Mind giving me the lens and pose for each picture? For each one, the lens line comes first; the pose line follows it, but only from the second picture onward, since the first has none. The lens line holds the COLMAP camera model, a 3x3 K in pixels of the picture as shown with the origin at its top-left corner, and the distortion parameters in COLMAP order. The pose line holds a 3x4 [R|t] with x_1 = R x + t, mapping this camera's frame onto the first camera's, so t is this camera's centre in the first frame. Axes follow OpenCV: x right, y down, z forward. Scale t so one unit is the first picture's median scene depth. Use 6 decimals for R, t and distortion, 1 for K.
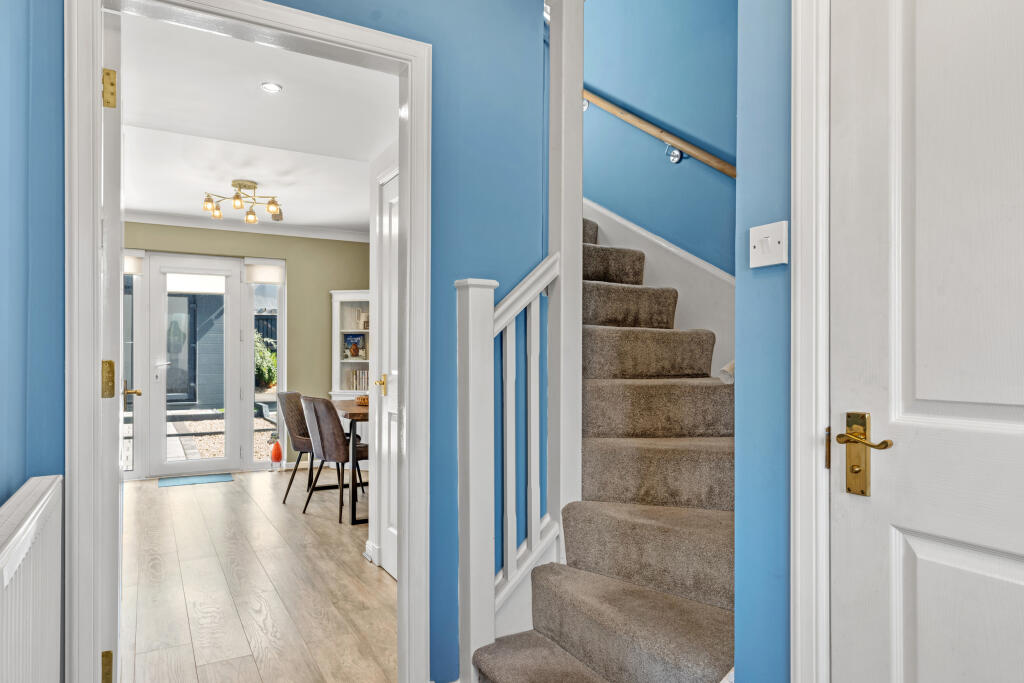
lens RADIAL K [[644.9, 0, 512.8], [0, 644.9, 348.4], [0, 0, 1]] dist [0.003135, 0.000104]
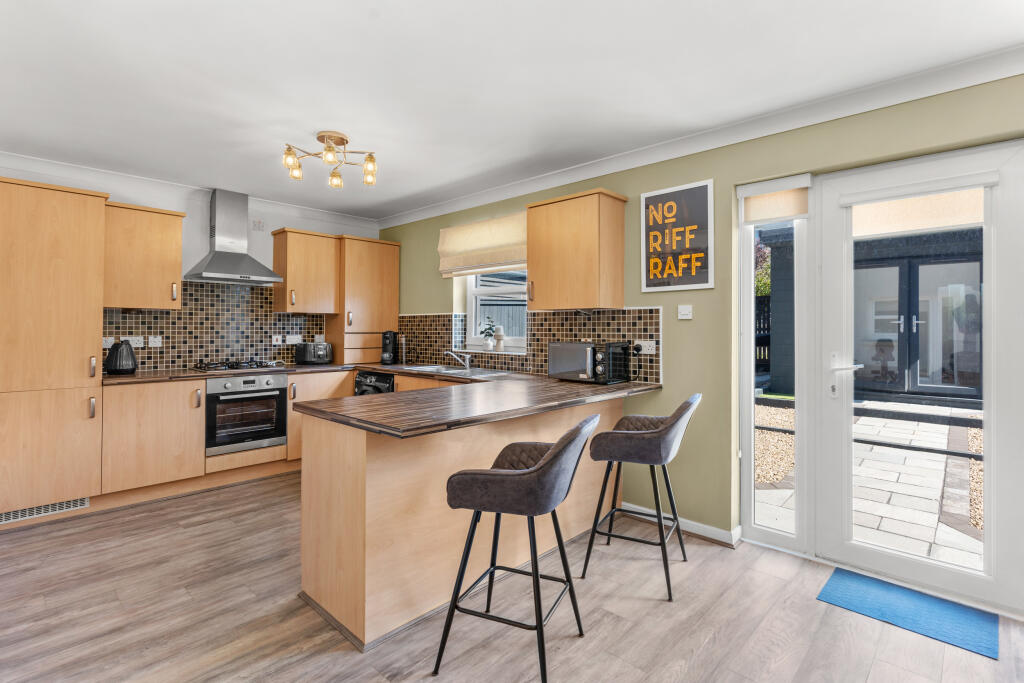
lens RADIAL K [[493.7, 0, 512.4], [0, 493.7, 335.1], [0, 0, 1]] dist [0.000376, -0.000998]
pose [[0.287390, 0.016503, -0.957671, -0.209304], [0.006306, 0.999797, 0.019122, -0.014604], [0.957793, -0.011534, 0.287228, 0.595595]]
